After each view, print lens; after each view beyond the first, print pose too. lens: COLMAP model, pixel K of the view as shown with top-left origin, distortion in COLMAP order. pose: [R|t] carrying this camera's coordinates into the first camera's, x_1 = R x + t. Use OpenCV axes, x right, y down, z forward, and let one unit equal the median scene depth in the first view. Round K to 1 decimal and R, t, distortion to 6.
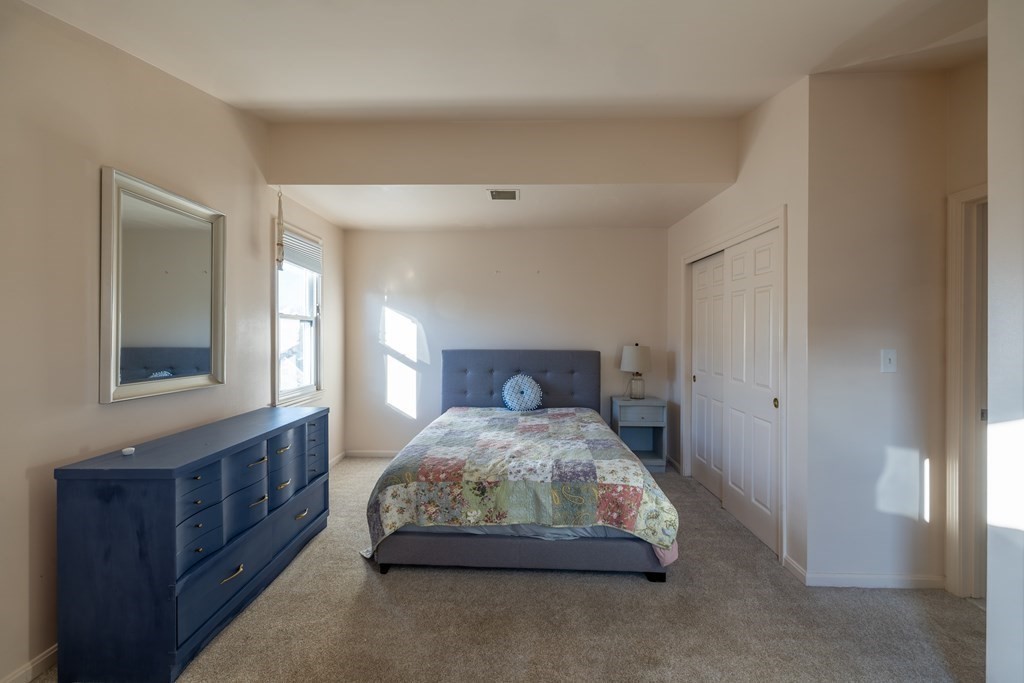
lens RADIAL K [[439.1, 0, 506.9], [0, 439.1, 336.5], [0, 0, 1]] dist [-0.006002, 0.001025]
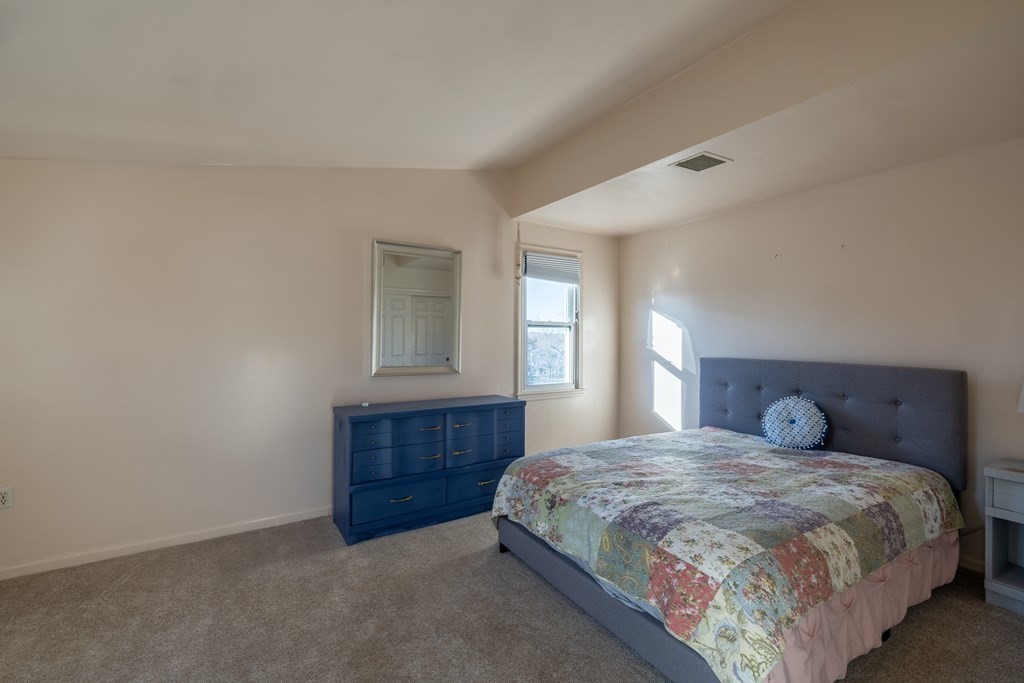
lens RADIAL K [[439.1, 0, 500.8], [0, 439.1, 336.3], [0, 0, 1]] dist [-0.006002, 0.001025]
pose [[0.544725, -0.000751, -0.838614, 0.548491], [-0.012327, 0.999884, -0.008903, 0.002728], [0.838524, 0.015188, 0.544653, 0.325748]]
